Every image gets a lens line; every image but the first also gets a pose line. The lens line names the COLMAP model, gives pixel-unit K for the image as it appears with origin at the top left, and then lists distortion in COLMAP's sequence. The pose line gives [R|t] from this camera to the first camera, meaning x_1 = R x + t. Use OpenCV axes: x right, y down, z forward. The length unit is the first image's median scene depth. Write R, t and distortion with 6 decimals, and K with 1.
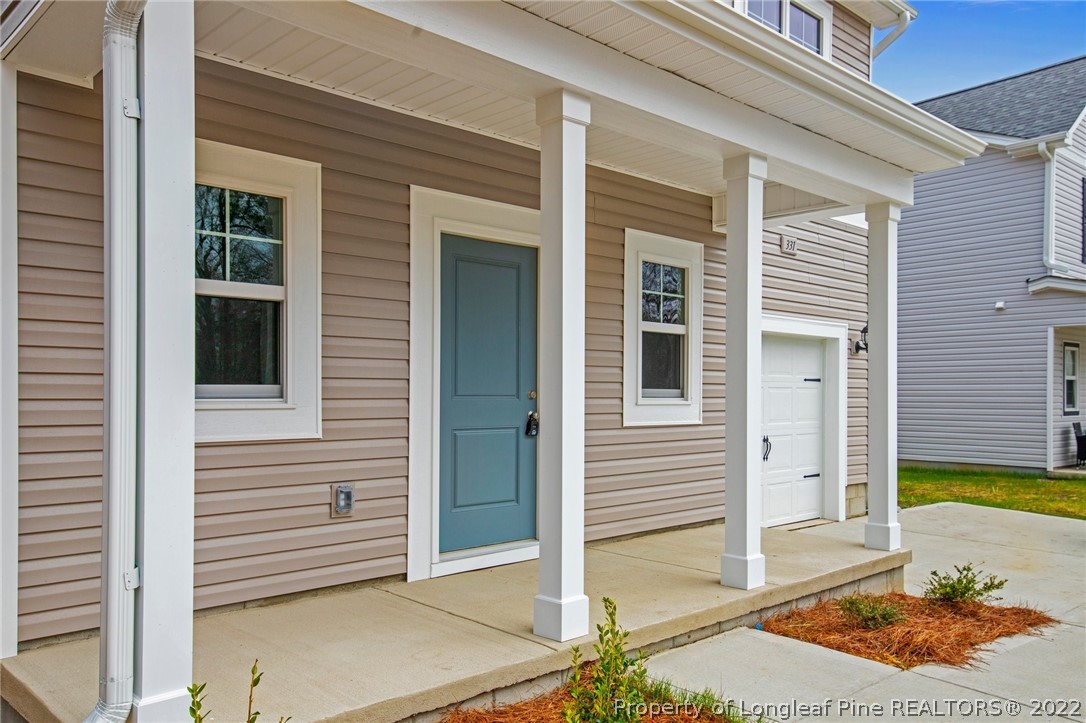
lens RADIAL K [[865.9, 0, 554.3], [0, 865.9, 391.8], [0, 0, 1]] dist [0.009131, 0.000399]
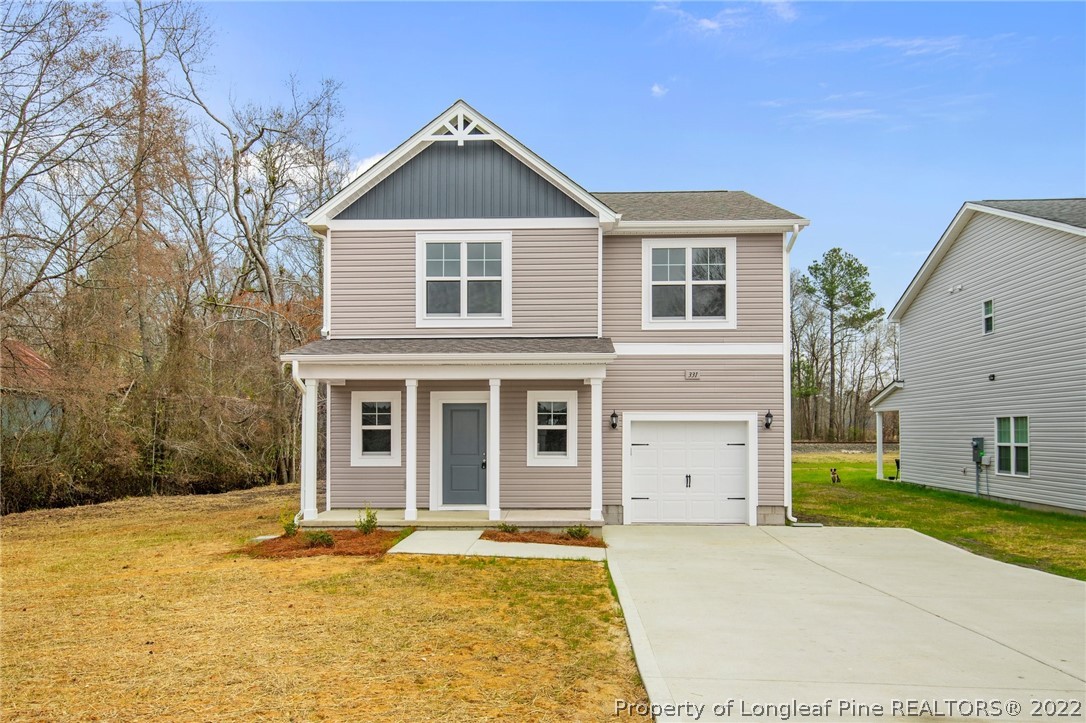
lens RADIAL K [[803.9, 0, 551.2], [0, 803.9, 405.3], [0, 0, 1]] dist [-0.000379, 0.001463]
pose [[0.687553, -0.029409, -0.725538, 1.887536], [0.005285, 0.999356, -0.035499, -0.056990], [0.726115, 0.020573, 0.687266, -0.622693]]
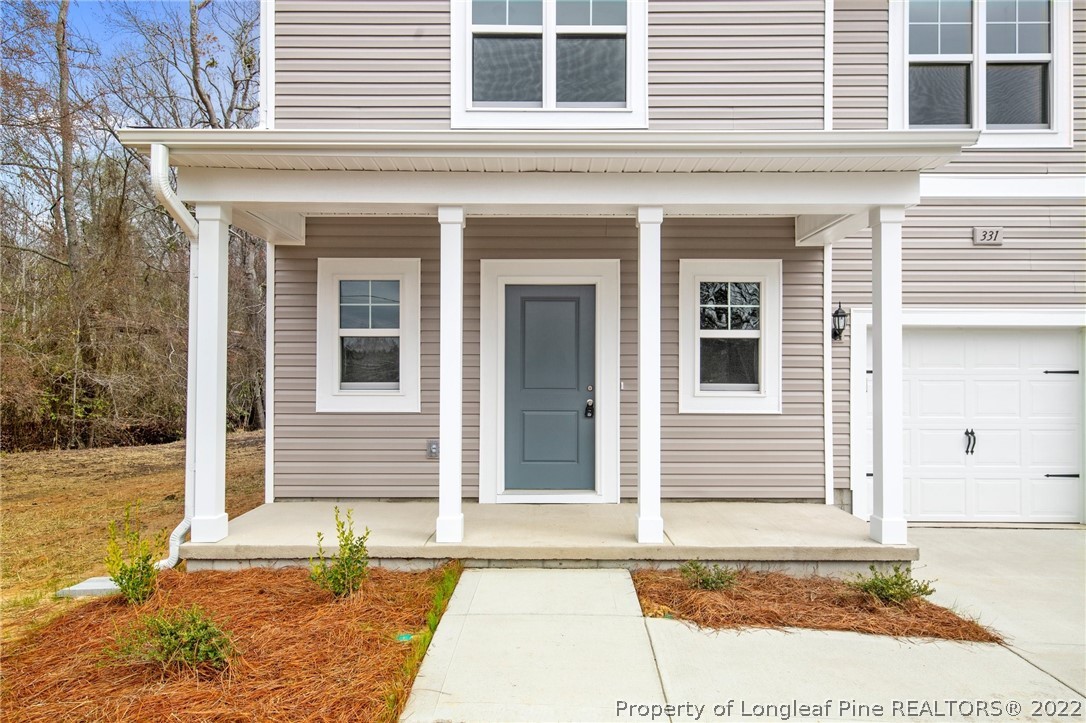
lens RADIAL K [[679.8, 0, 546.8], [0, 679.8, 365.4], [0, 0, 1]] dist [0.009262, 0.001464]
pose [[0.710609, -0.014251, -0.703443, 0.644399], [0.001096, 0.999816, -0.019149, -0.011064], [0.703586, 0.012836, 0.710494, 0.140201]]
